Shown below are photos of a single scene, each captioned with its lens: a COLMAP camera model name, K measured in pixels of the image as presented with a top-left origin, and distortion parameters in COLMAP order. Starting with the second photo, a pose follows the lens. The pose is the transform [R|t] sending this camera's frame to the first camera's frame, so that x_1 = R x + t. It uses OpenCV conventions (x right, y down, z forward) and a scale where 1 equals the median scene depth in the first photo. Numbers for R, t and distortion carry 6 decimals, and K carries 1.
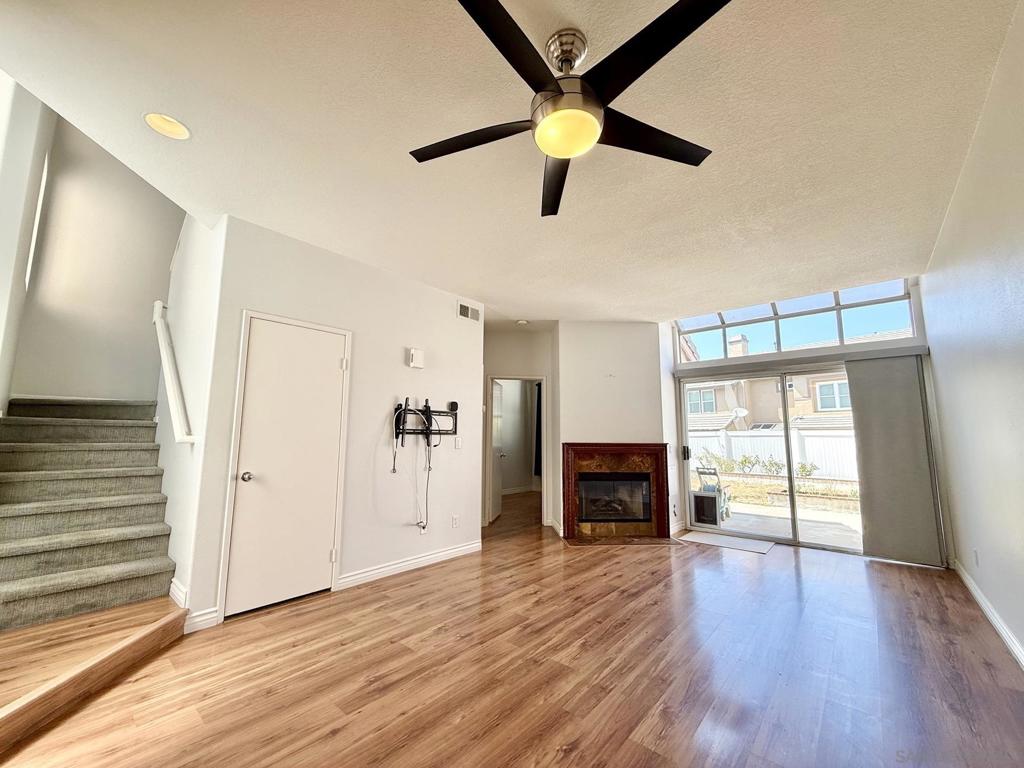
lens RADIAL K [[408.1, 0, 508.1], [0, 408.1, 384.3], [0, 0, 1]] dist [-0.000554, 0.000357]
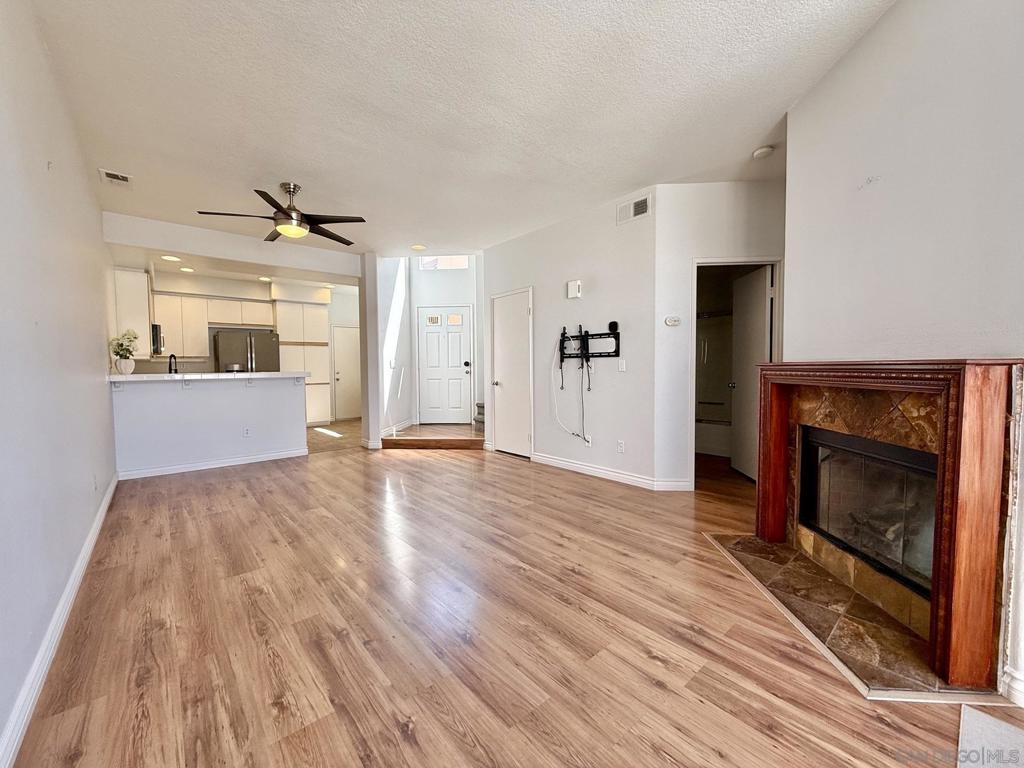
lens RADIAL K [[408.1, 0, 508.1], [0, 408.1, 384.3], [0, 0, 1]] dist [-0.000554, 0.000357]
pose [[-0.143453, 0.037169, -0.988959, 0.937243], [0.136838, 0.990441, 0.017376, 0.152964], [0.980151, -0.132834, -0.147168, 0.995222]]
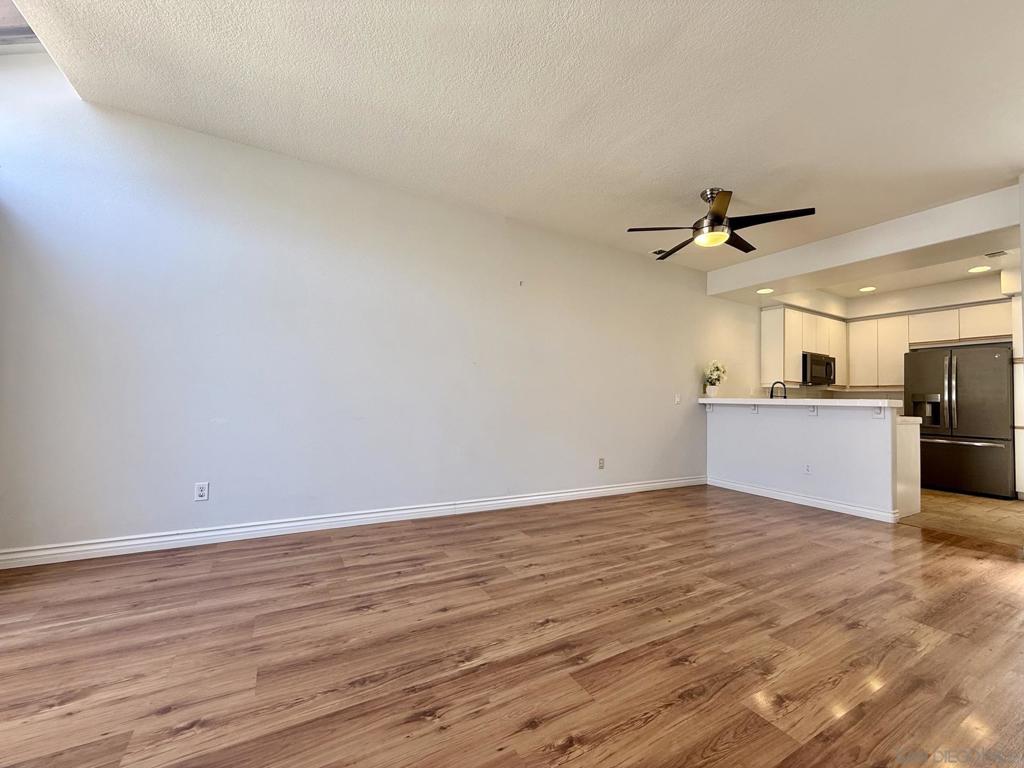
lens RADIAL K [[408.1, 0, 508.1], [0, 408.1, 384.3], [0, 0, 1]] dist [-0.000554, 0.000357]
pose [[-0.940835, -0.018045, 0.338384, 0.168223], [-0.075262, 0.984768, -0.156743, 0.222495], [-0.330401, -0.172937, -0.927862, 1.310047]]
